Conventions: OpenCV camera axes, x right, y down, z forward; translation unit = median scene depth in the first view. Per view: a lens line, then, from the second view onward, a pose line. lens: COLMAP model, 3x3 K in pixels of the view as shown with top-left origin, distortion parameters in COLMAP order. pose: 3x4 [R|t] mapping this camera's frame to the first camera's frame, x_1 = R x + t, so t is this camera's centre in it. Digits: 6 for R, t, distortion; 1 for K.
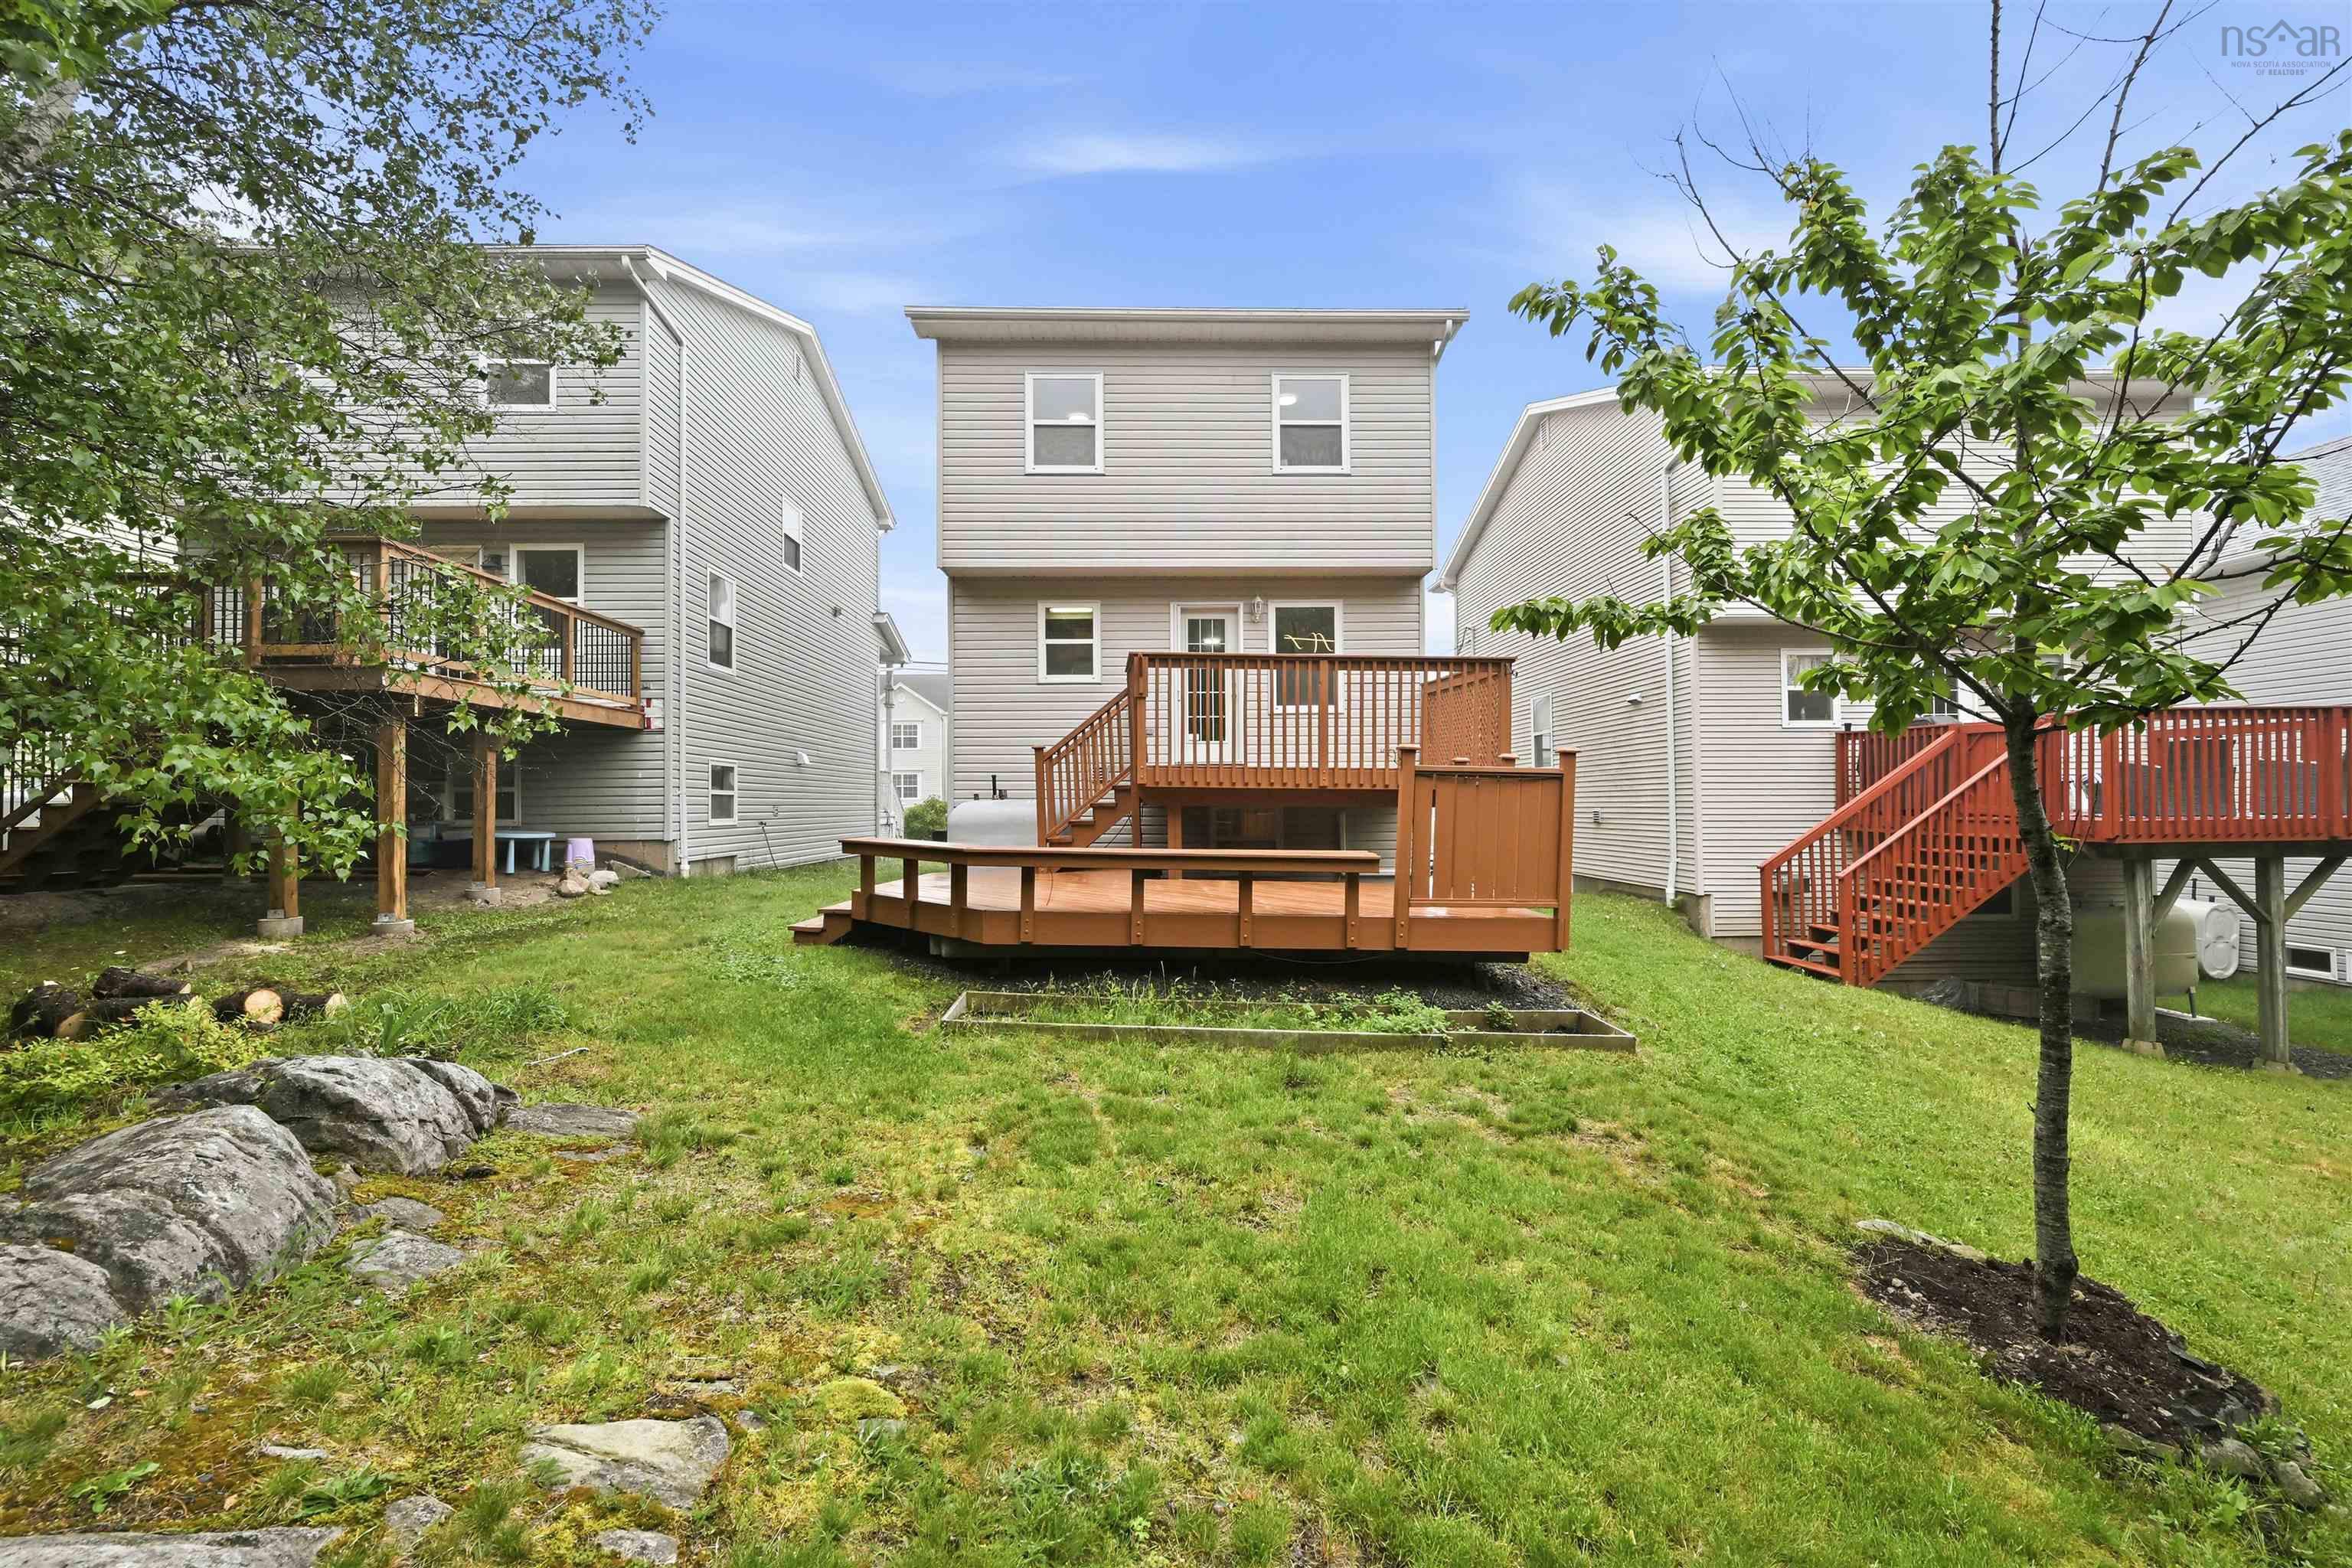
lens RADIAL K [[1006.2, 0, 1187.3], [0, 1006.2, 792.5], [0, 0, 1]] dist [0.001270, -0.000289]
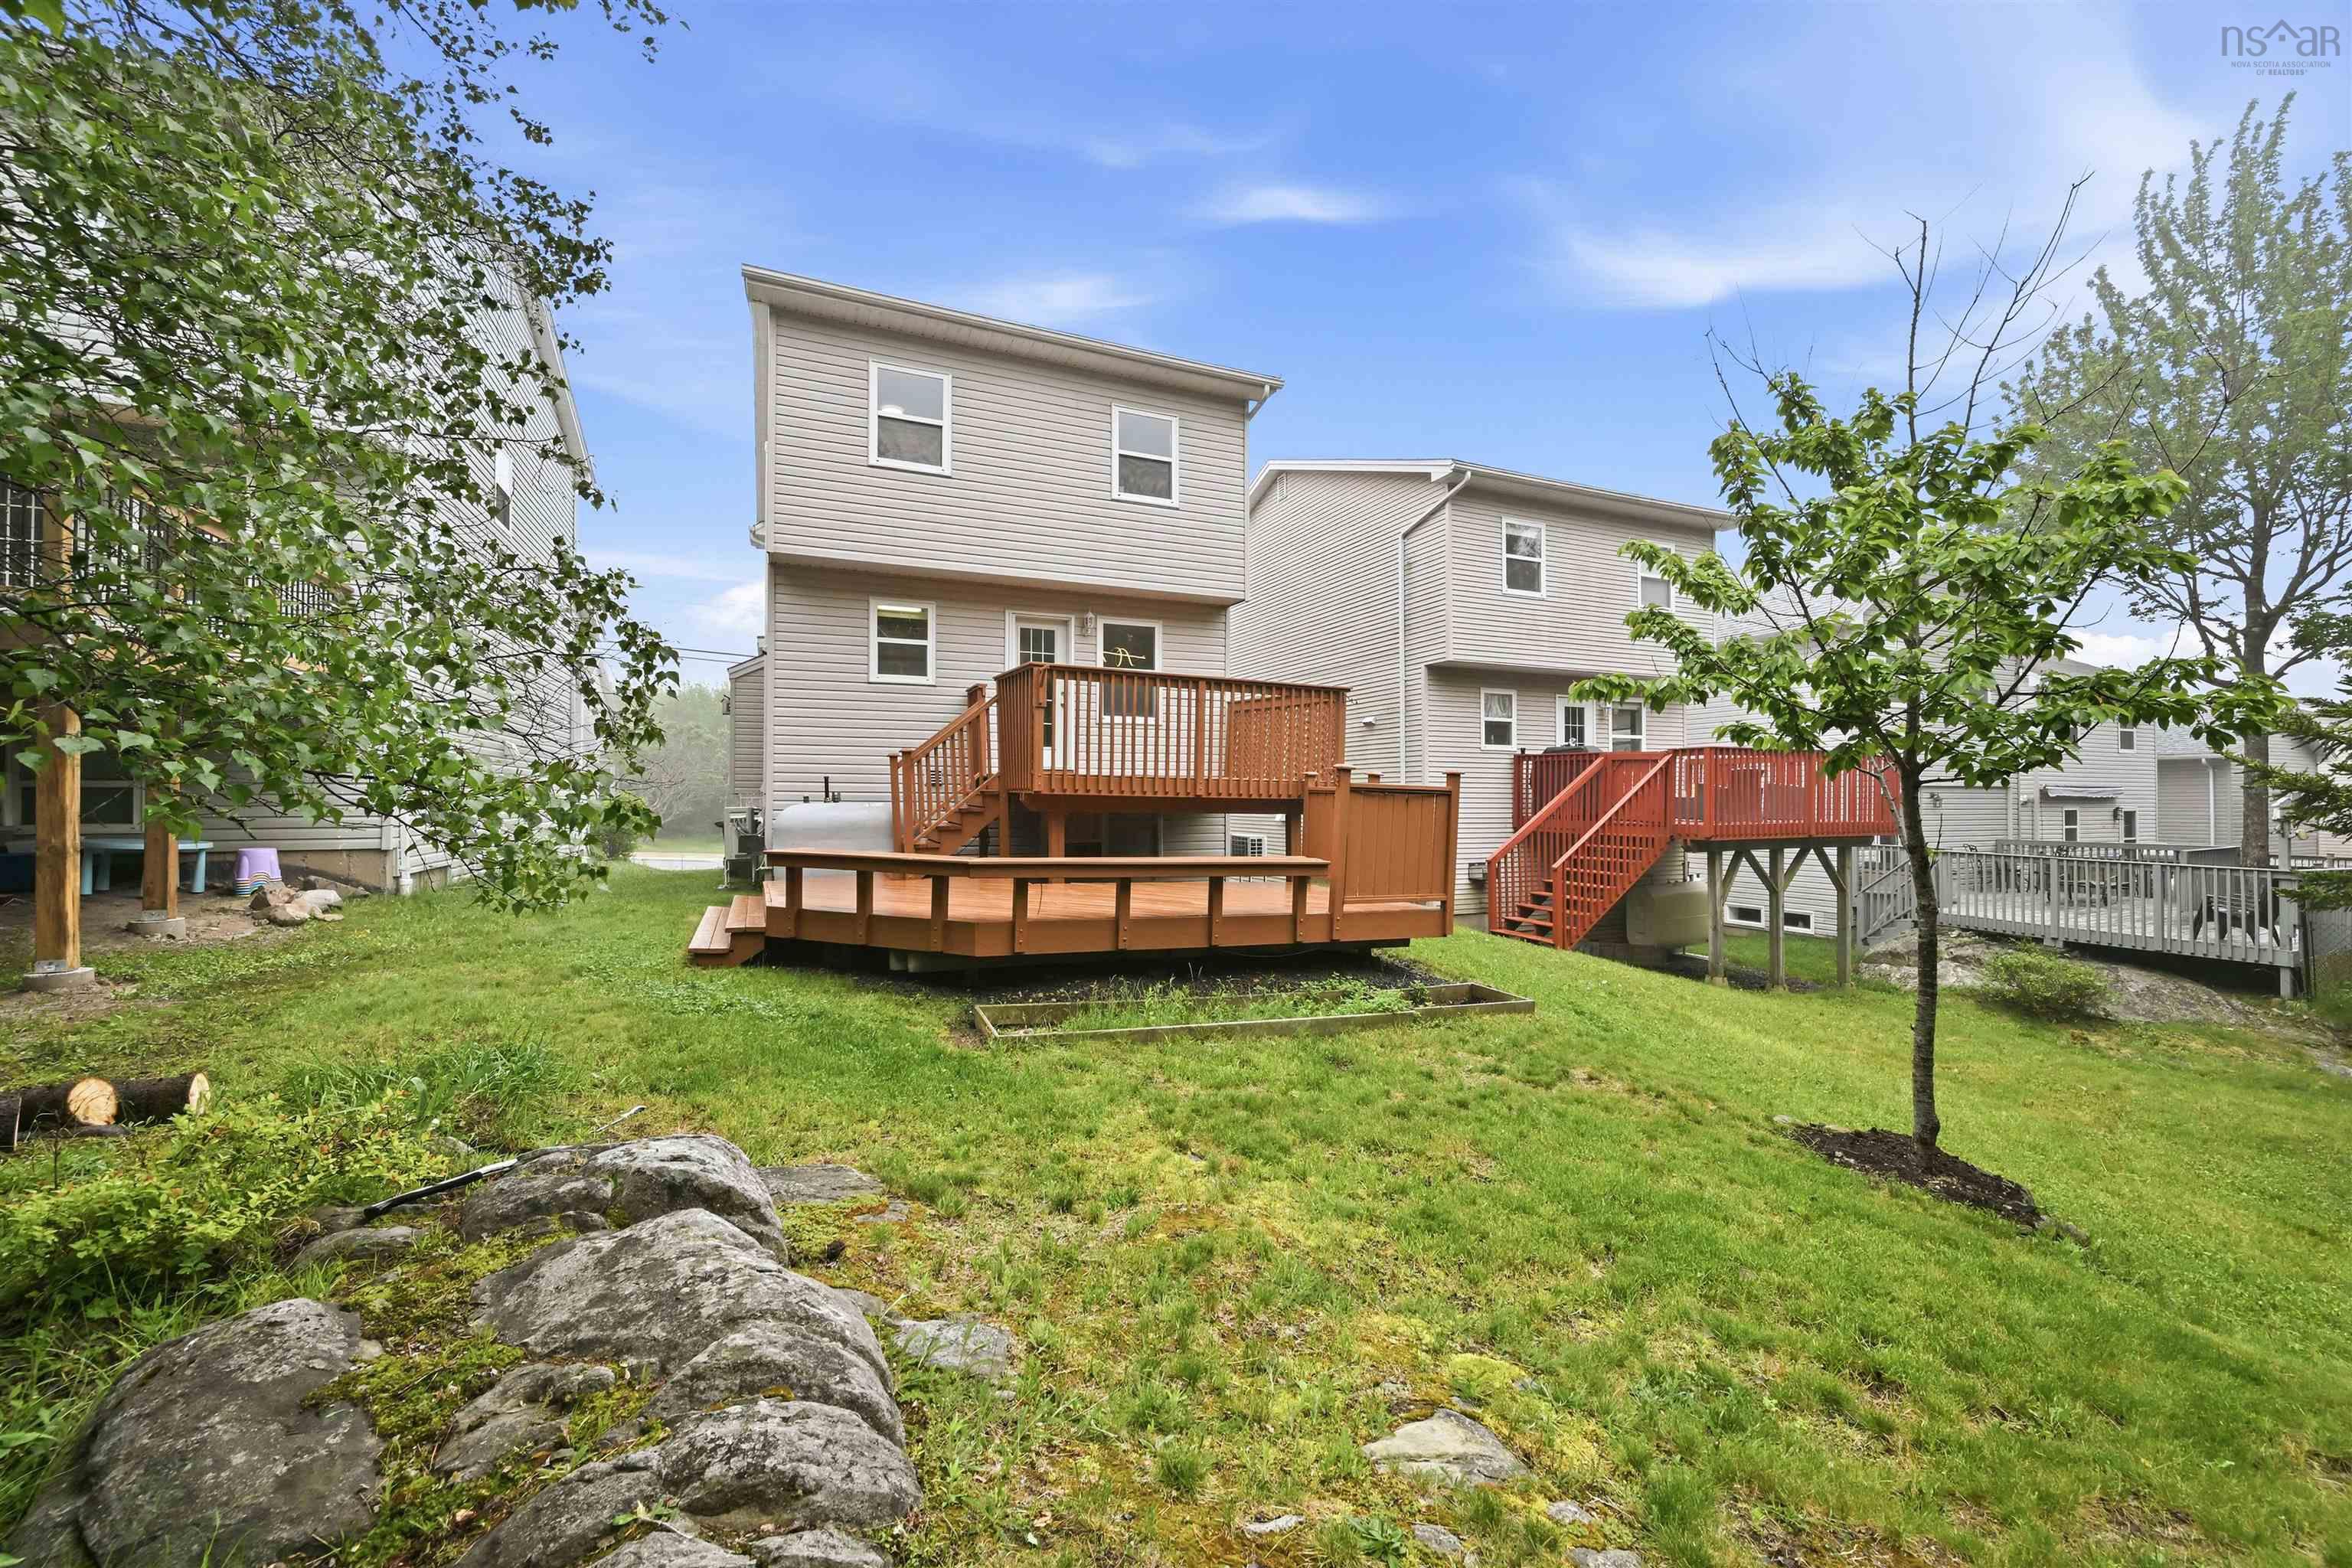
lens RADIAL K [[965.5, 0, 1170.4], [0, 965.5, 790.3], [0, 0, 1]] dist [-0.001376, 0.001403]
pose [[0.917321, 0.011175, 0.397991, -0.263512], [-0.013911, 0.999895, 0.003986, -0.012855], [-0.397905, -0.009193, 0.917381, 0.034314]]
